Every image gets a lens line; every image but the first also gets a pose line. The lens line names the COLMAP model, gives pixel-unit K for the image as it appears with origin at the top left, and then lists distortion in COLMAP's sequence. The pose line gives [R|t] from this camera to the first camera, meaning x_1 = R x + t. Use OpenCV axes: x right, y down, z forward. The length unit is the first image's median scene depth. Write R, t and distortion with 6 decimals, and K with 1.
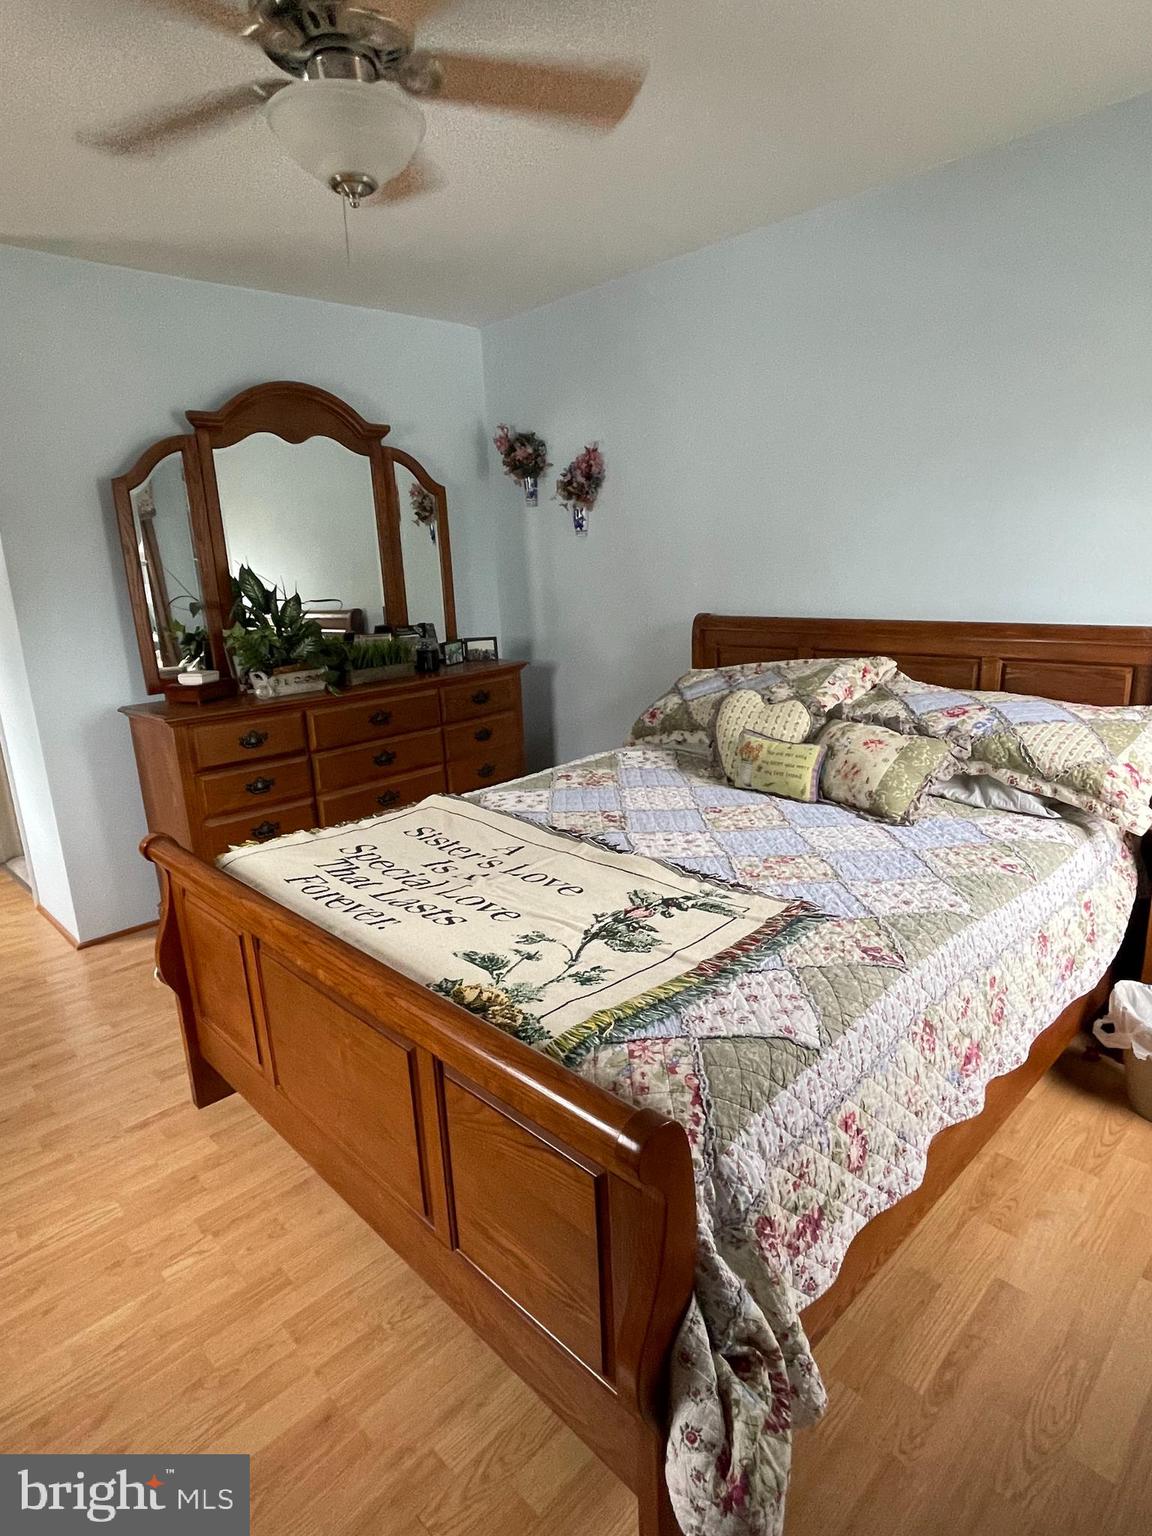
lens RADIAL K [[845.6, 0, 571.1], [0, 845.6, 767.5], [0, 0, 1]] dist [0.006720, 0.000421]
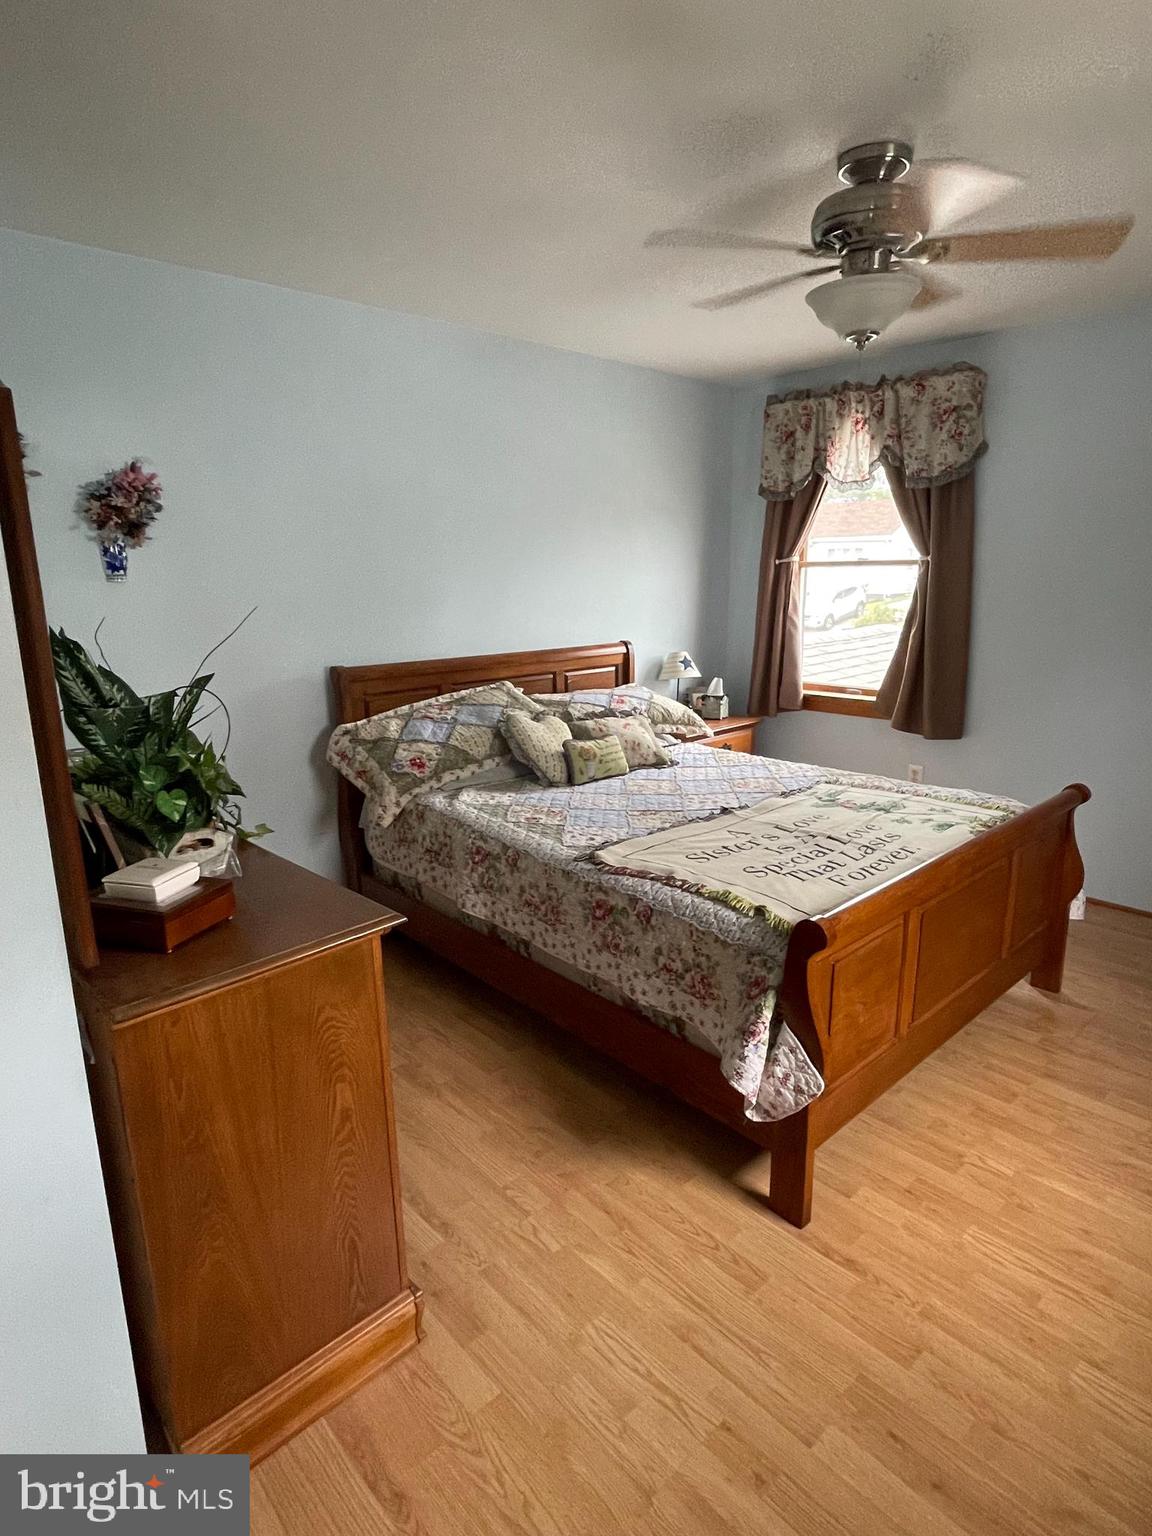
lens RADIAL K [[845.6, 0, 571.7], [0, 845.6, 770.7], [0, 0, 1]] dist [0.006720, 0.000421]
pose [[0.024743, -0.189421, 0.981584, -1.396870], [0.253751, 0.950917, 0.177107, -0.298378], [-0.966953, 0.244695, 0.071595, 1.214998]]
